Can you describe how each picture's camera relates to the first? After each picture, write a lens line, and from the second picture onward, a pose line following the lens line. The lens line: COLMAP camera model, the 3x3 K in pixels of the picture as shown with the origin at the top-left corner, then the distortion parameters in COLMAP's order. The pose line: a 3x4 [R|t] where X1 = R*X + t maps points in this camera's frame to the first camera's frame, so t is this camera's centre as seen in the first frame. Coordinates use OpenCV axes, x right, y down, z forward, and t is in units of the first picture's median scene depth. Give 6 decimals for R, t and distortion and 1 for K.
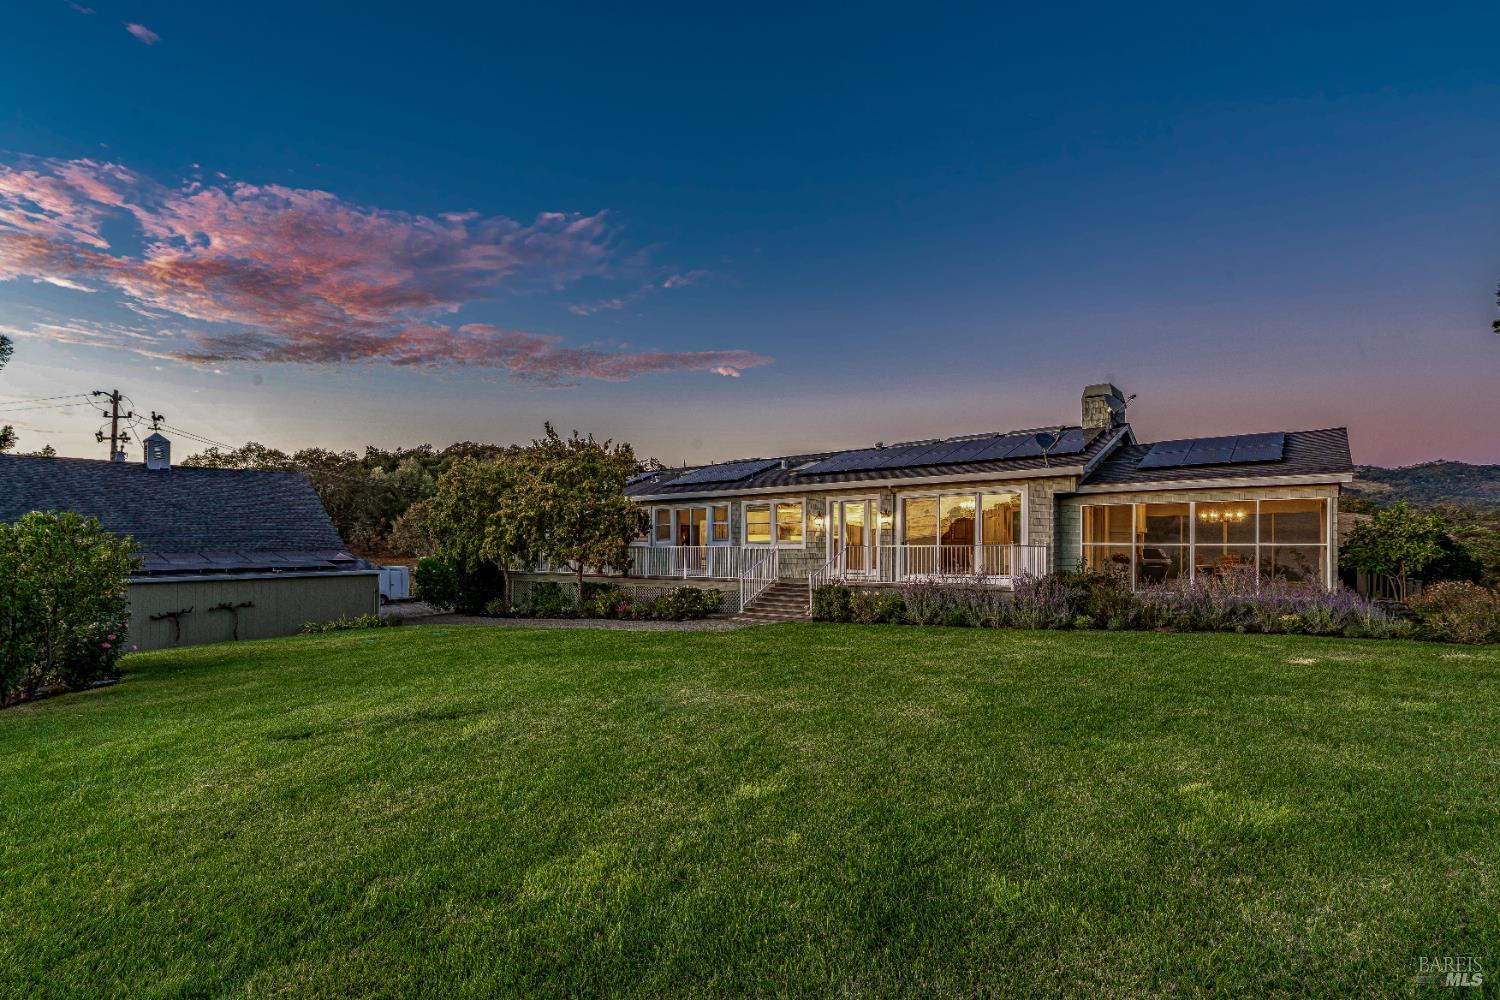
lens RADIAL K [[693.2, 0, 745.6], [0, 693.2, 527.9], [0, 0, 1]] dist [-0.000438, 0.000141]
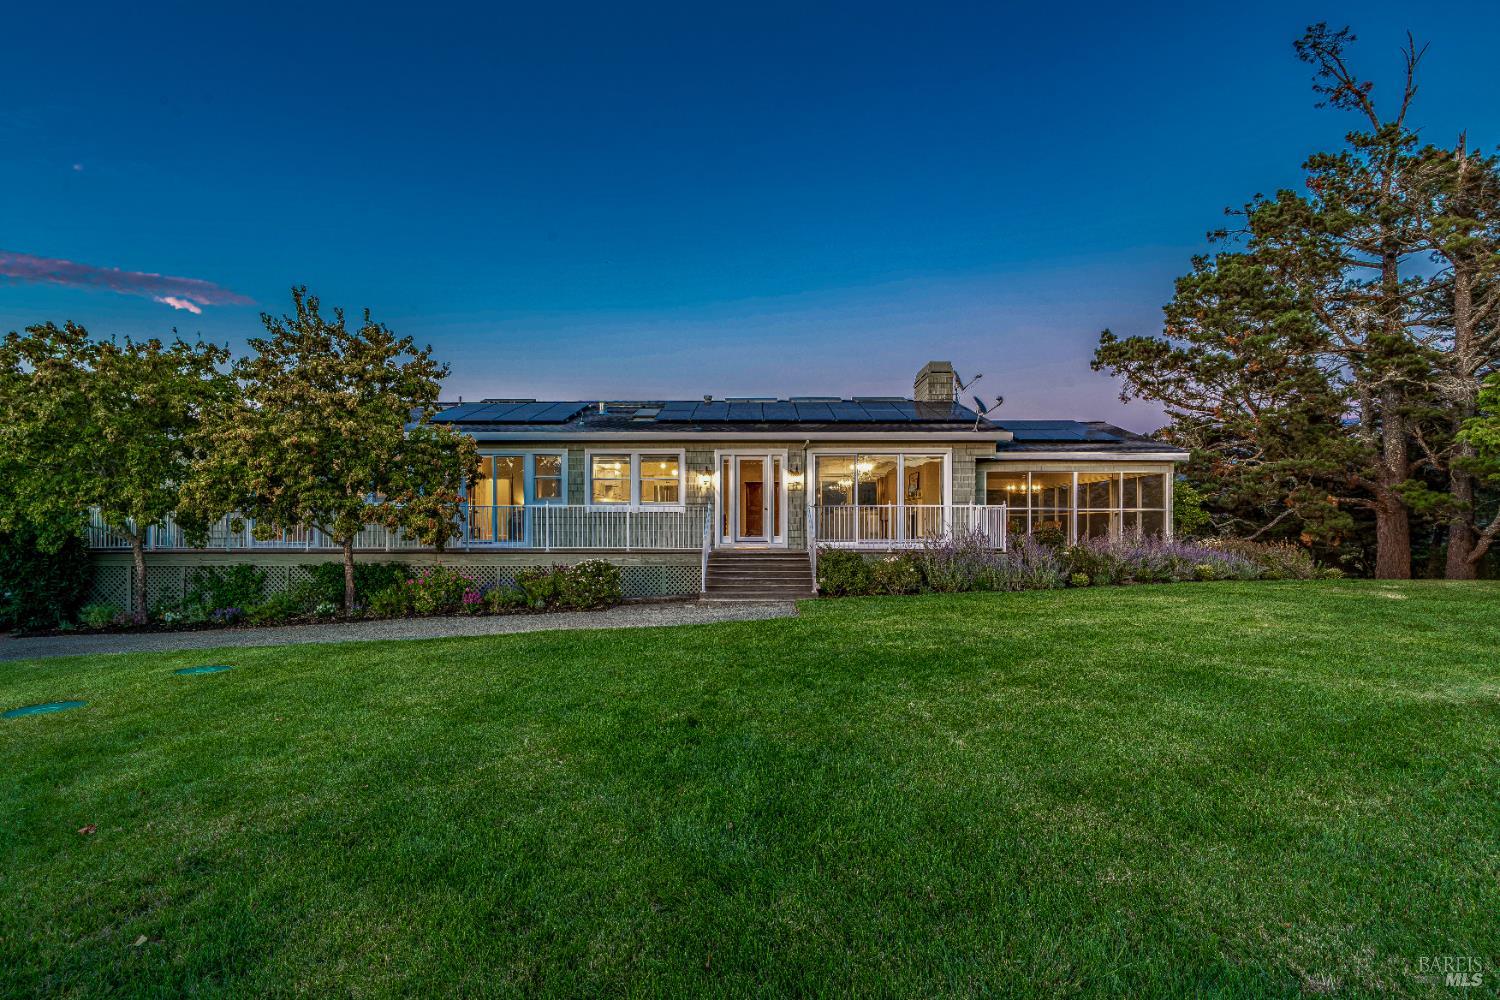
lens RADIAL K [[693.2, 0, 745.6], [0, 693.2, 527.9], [0, 0, 1]] dist [-0.000438, 0.000141]
pose [[0.792465, 0.002446, 0.609913, -0.369460], [-0.016755, 0.999702, 0.017761, 0.034686], [-0.609688, -0.024294, 0.792269, 0.332056]]
